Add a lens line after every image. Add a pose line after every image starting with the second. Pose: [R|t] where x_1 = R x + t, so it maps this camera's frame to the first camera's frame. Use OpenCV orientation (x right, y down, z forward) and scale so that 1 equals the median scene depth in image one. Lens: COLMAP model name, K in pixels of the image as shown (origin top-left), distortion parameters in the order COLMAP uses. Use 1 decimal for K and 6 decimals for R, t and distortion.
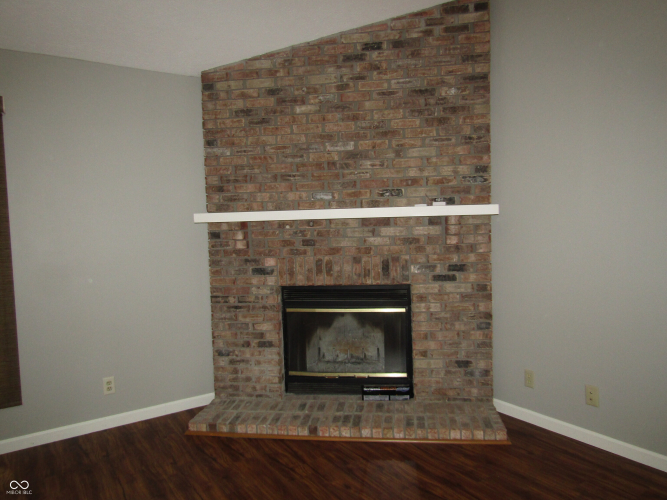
lens RADIAL K [[473.6, 0, 329.1], [0, 473.6, 251.0], [0, 0, 1]] dist [-0.011102, -0.000257]
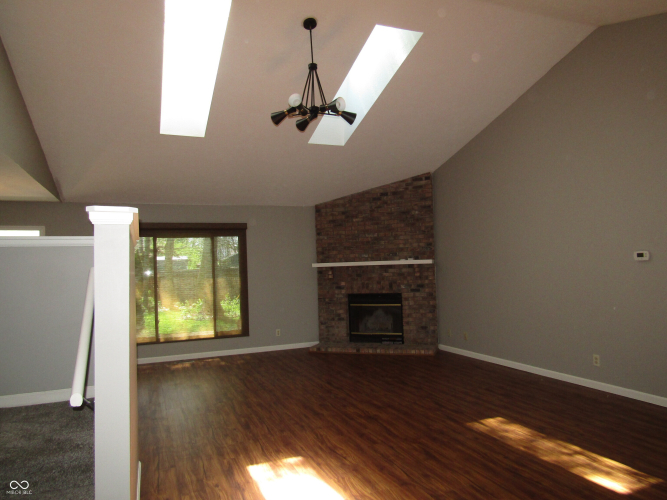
lens RADIAL K [[473.6, 0, 333.9], [0, 473.6, 250.8], [0, 0, 1]] dist [-0.011102, -0.000257]
pose [[0.979715, -0.010419, -0.200127, 0.315330], [-0.007045, 0.996240, -0.086353, 0.065995], [0.200274, 0.086011, 0.975957, -1.367989]]
